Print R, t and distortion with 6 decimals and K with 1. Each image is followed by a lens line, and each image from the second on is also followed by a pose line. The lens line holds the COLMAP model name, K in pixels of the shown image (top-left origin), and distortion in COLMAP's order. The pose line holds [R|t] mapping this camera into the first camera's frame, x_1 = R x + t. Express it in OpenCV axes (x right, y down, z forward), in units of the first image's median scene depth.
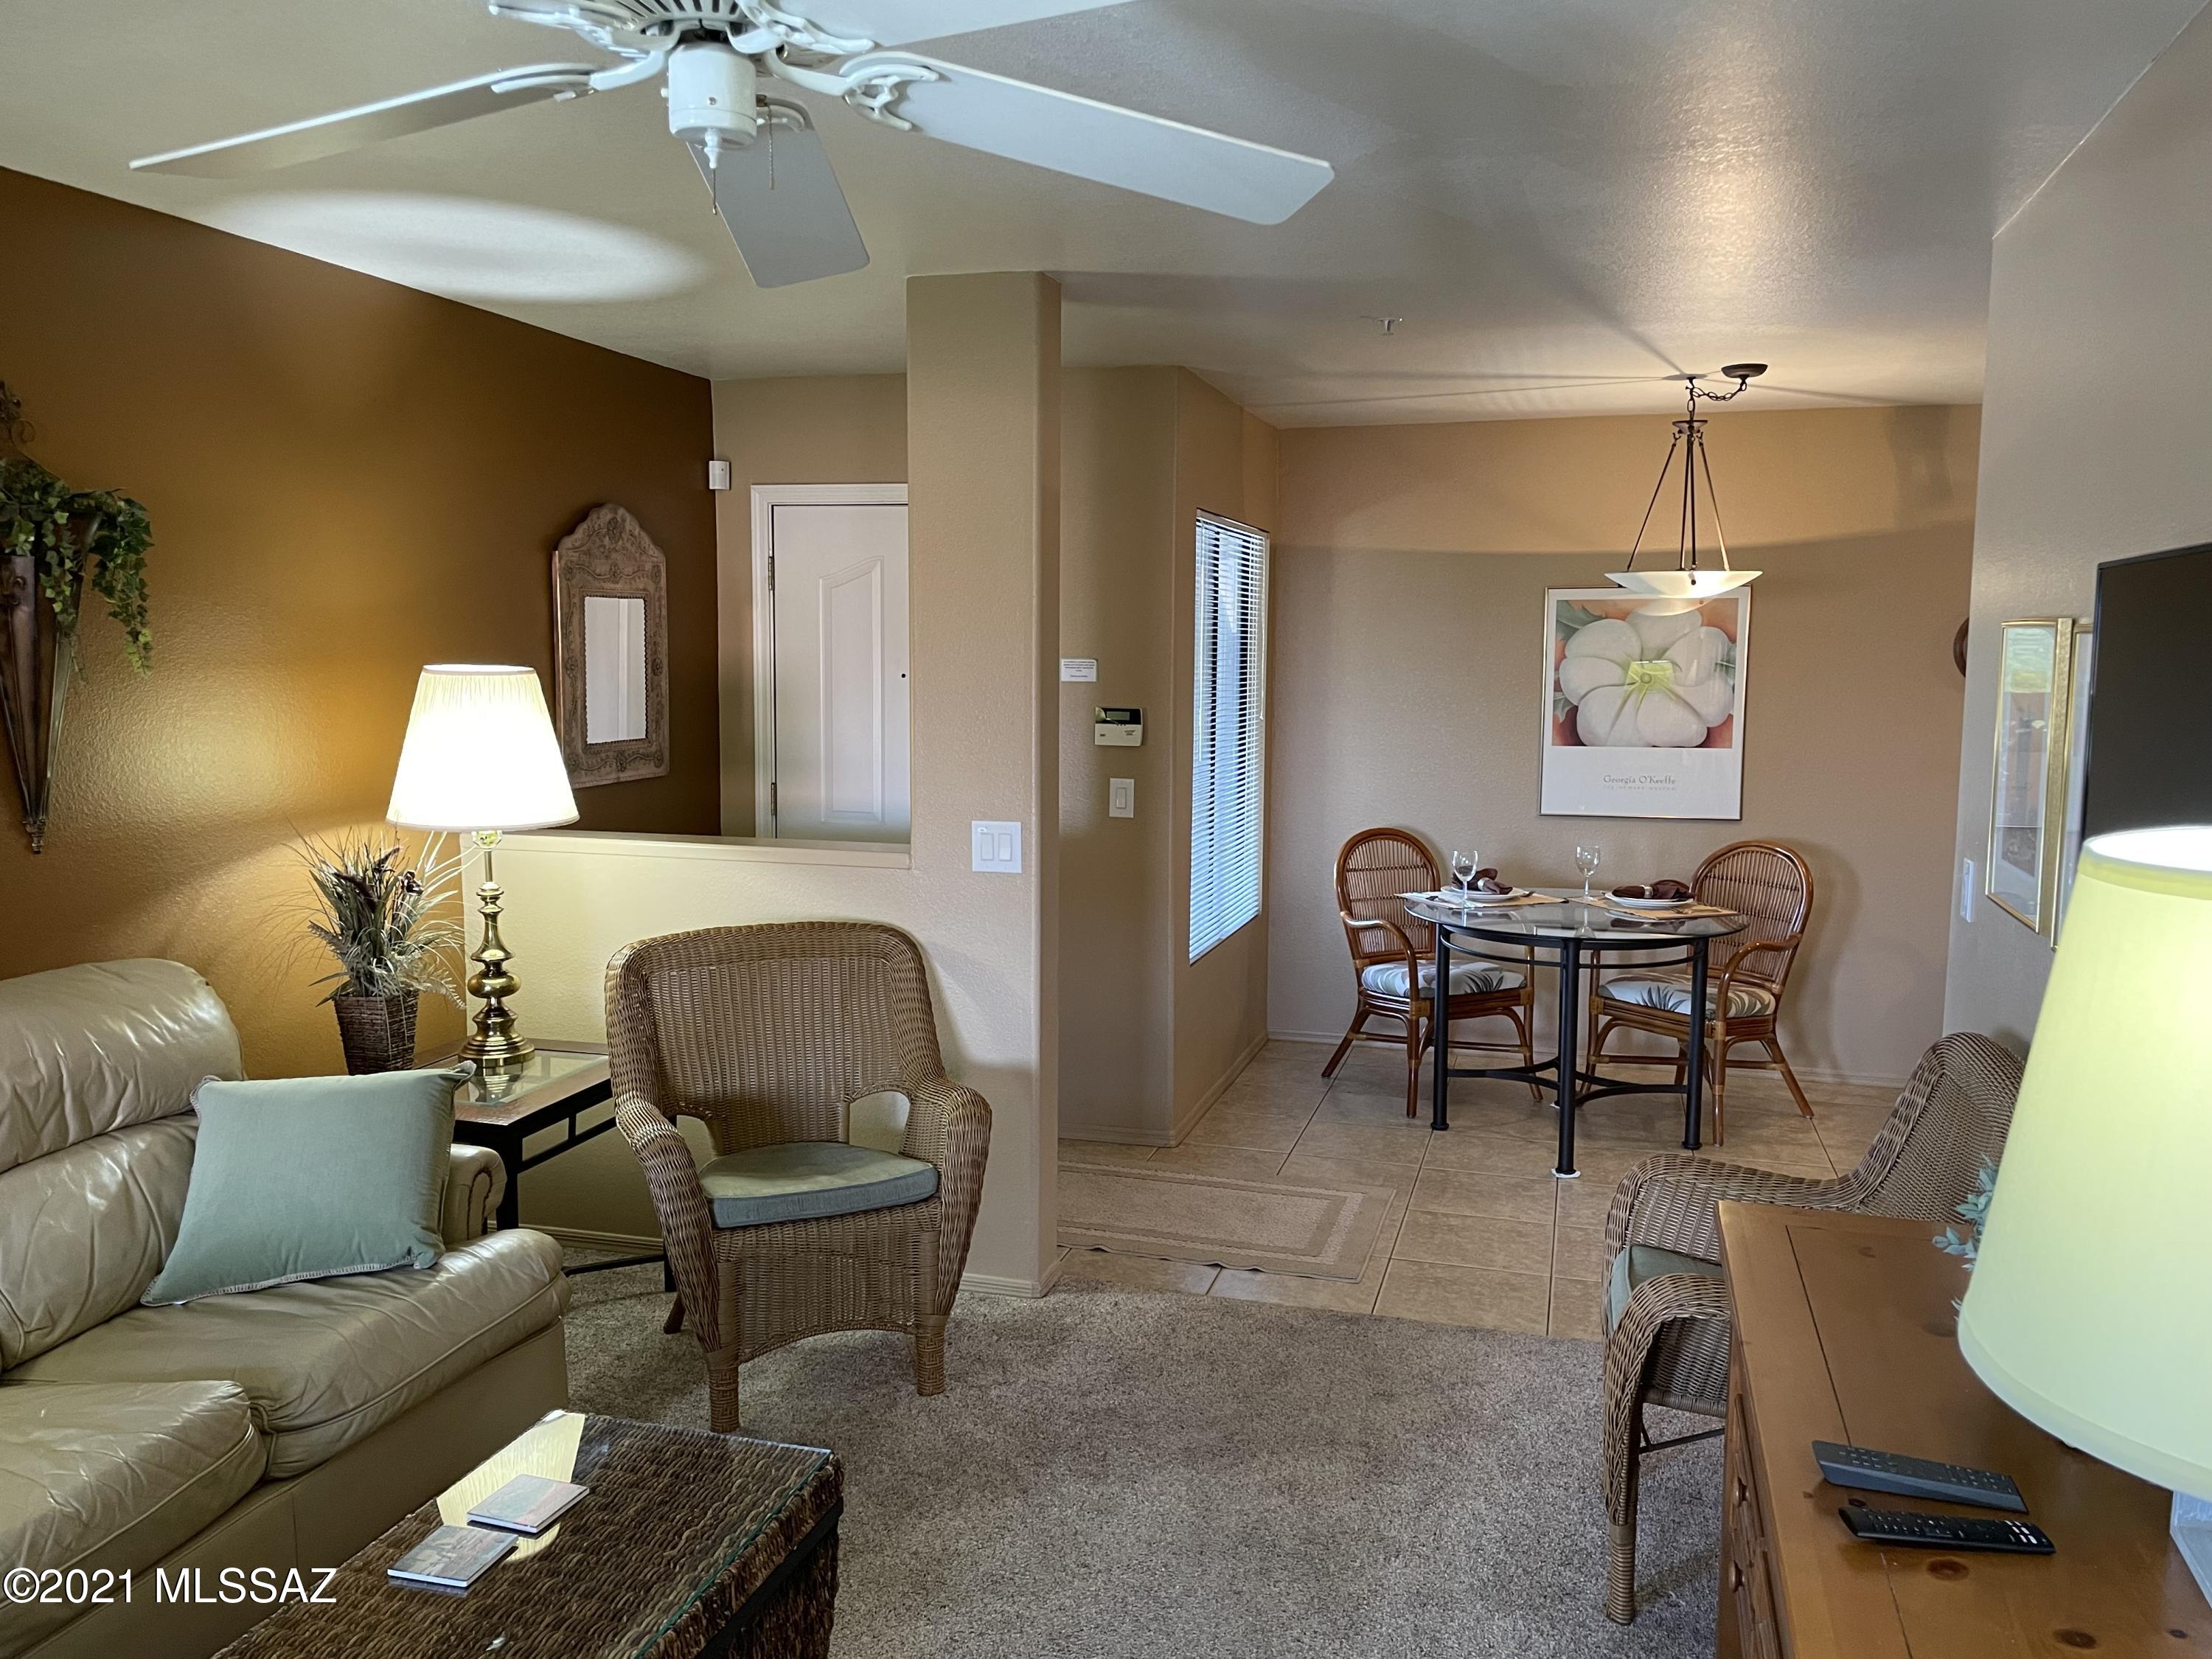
lens RADIAL K [[1667.7, 0, 1106.0], [0, 1667.7, 829.5], [0, 0, 1]] dist [0.096444, -0.121780]
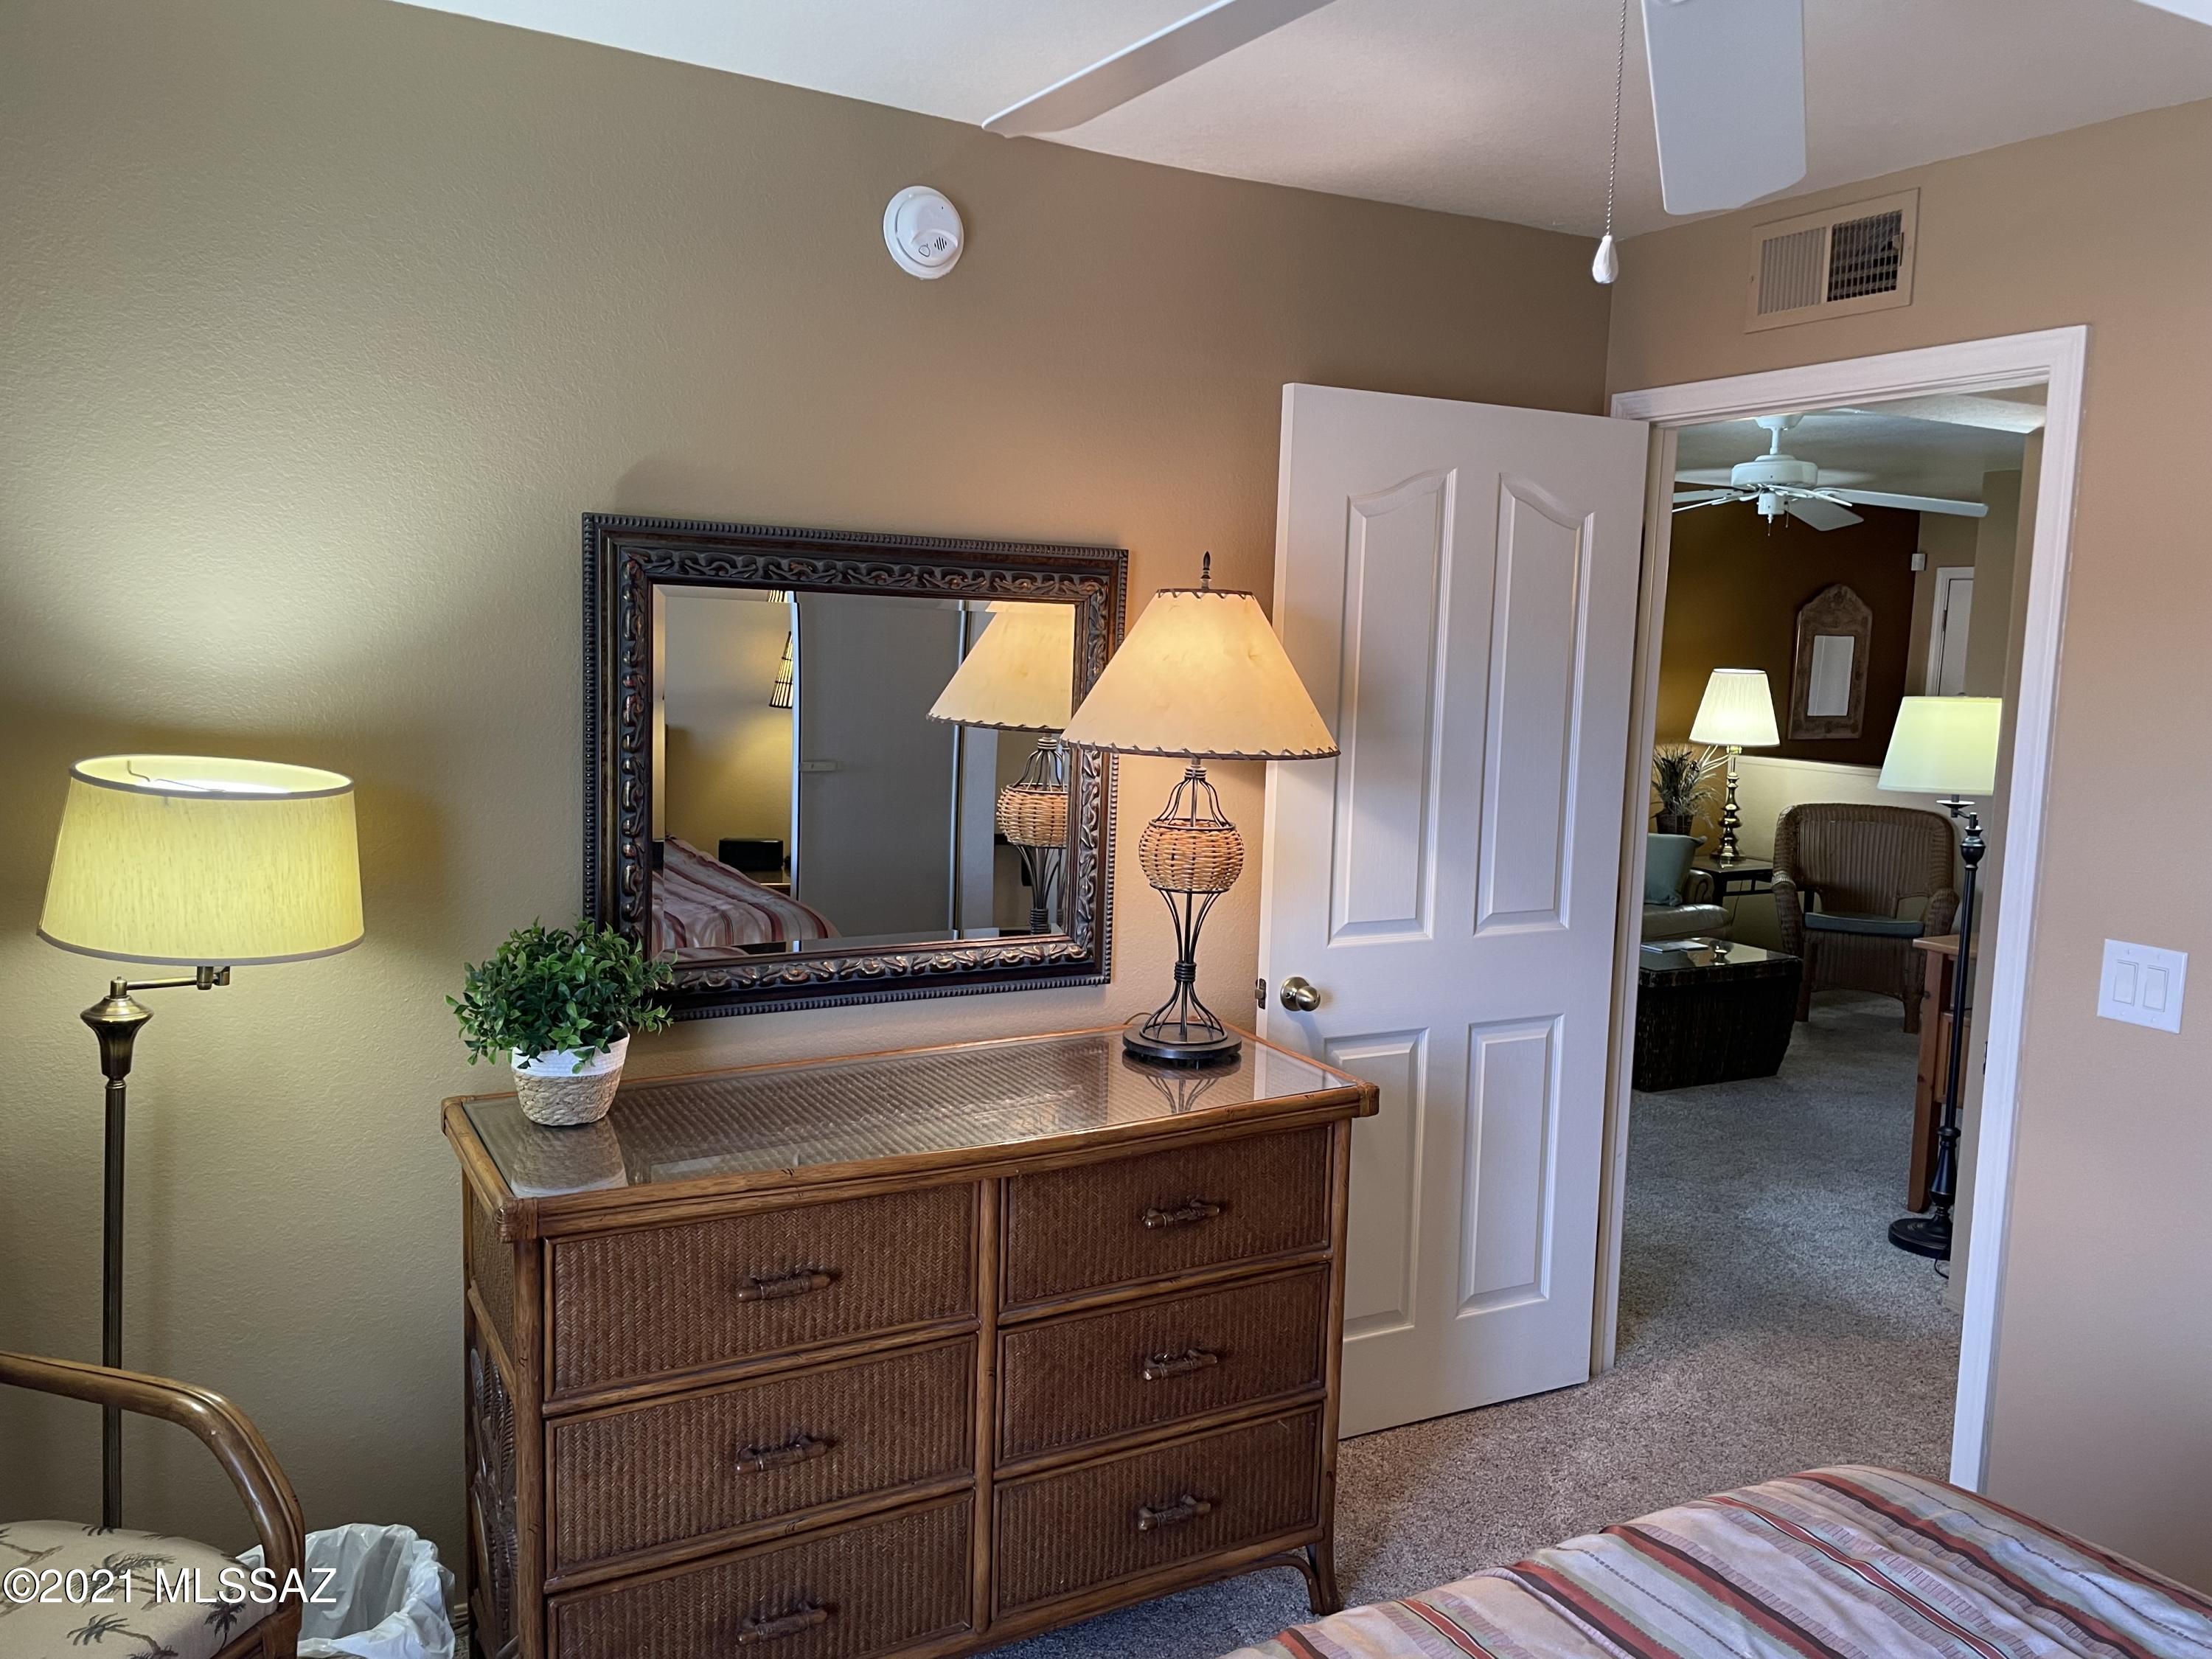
lens RADIAL K [[1673.3, 0, 1106.0], [0, 1673.3, 829.5], [0, 0, 1]] dist [0.057462, -0.093308]
pose [[0.705239, 0.095867, -0.702458, 0.608025], [-0.103676, 0.994110, 0.031584, 0.125663], [0.701348, 0.050554, 0.711024, -1.117376]]
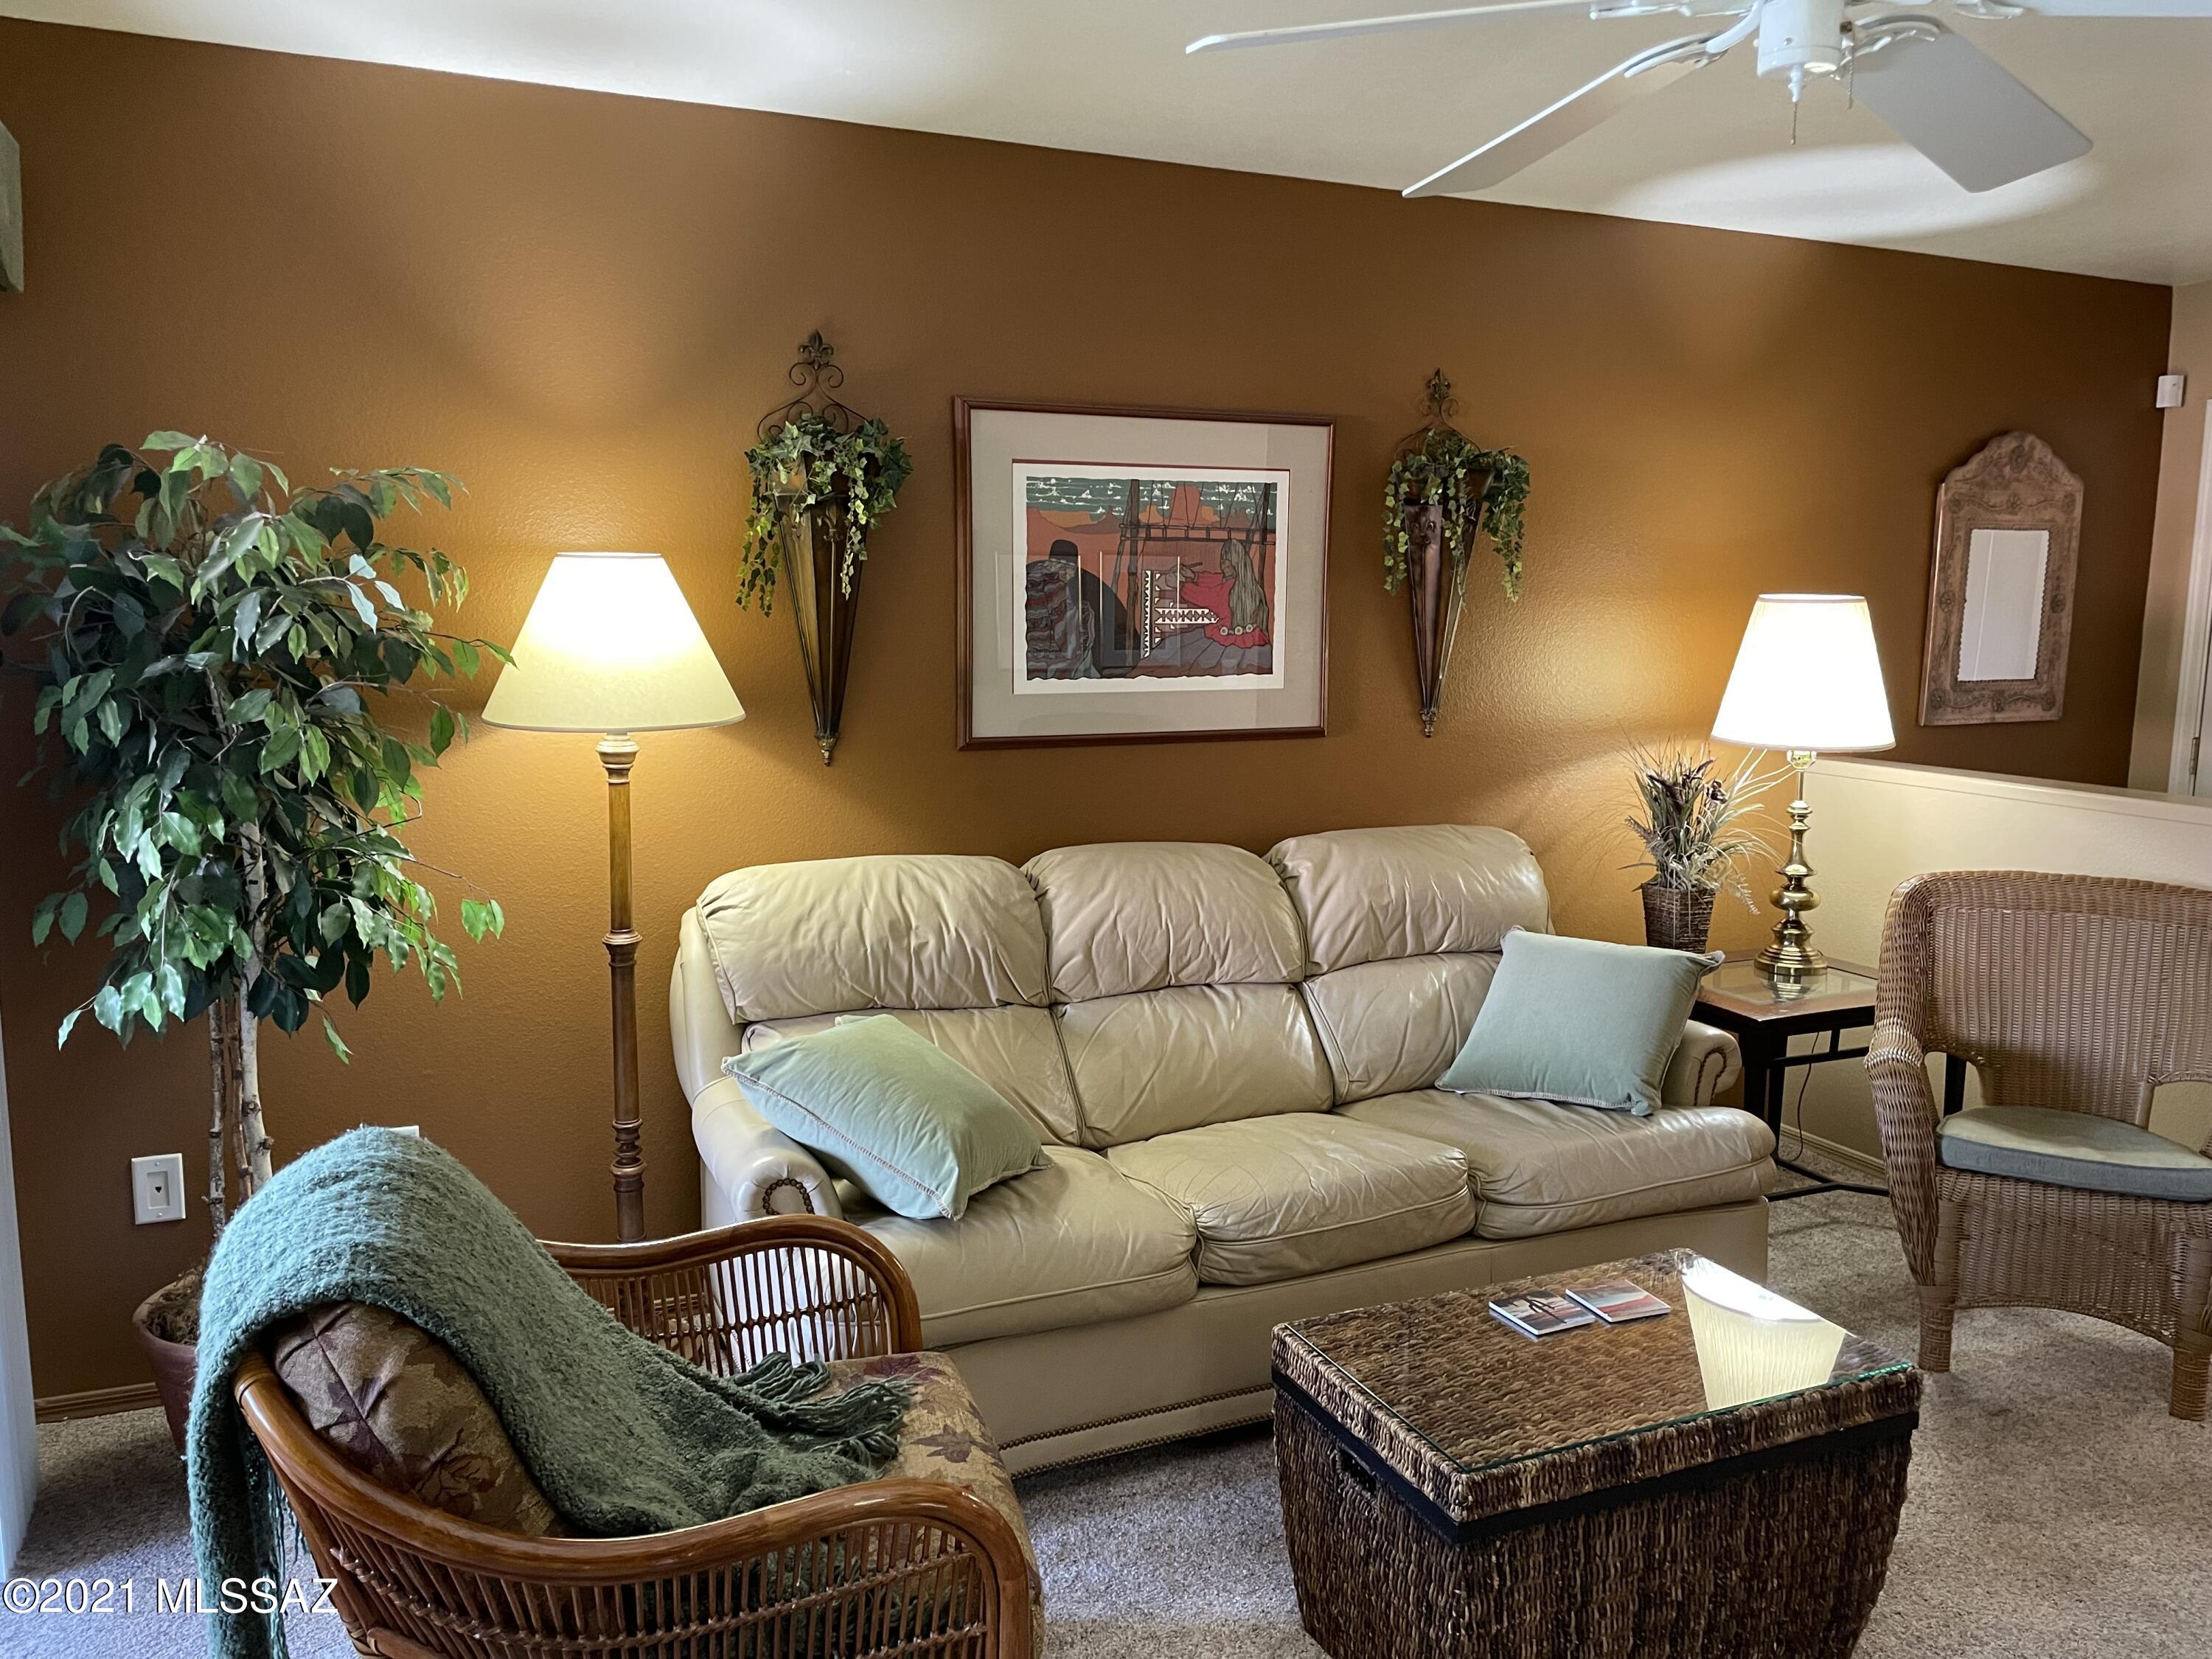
lens RADIAL K [[1669.5, 0, 1132.1], [0, 1669.5, 825.0], [0, 0, 1]] dist [0.114497, -0.172169]
pose [[0.655702, 0.105468, -0.747617, 0.165745], [-0.089587, 0.994068, 0.061663, 0.019596], [0.749686, 0.026545, 0.661261, -0.013745]]
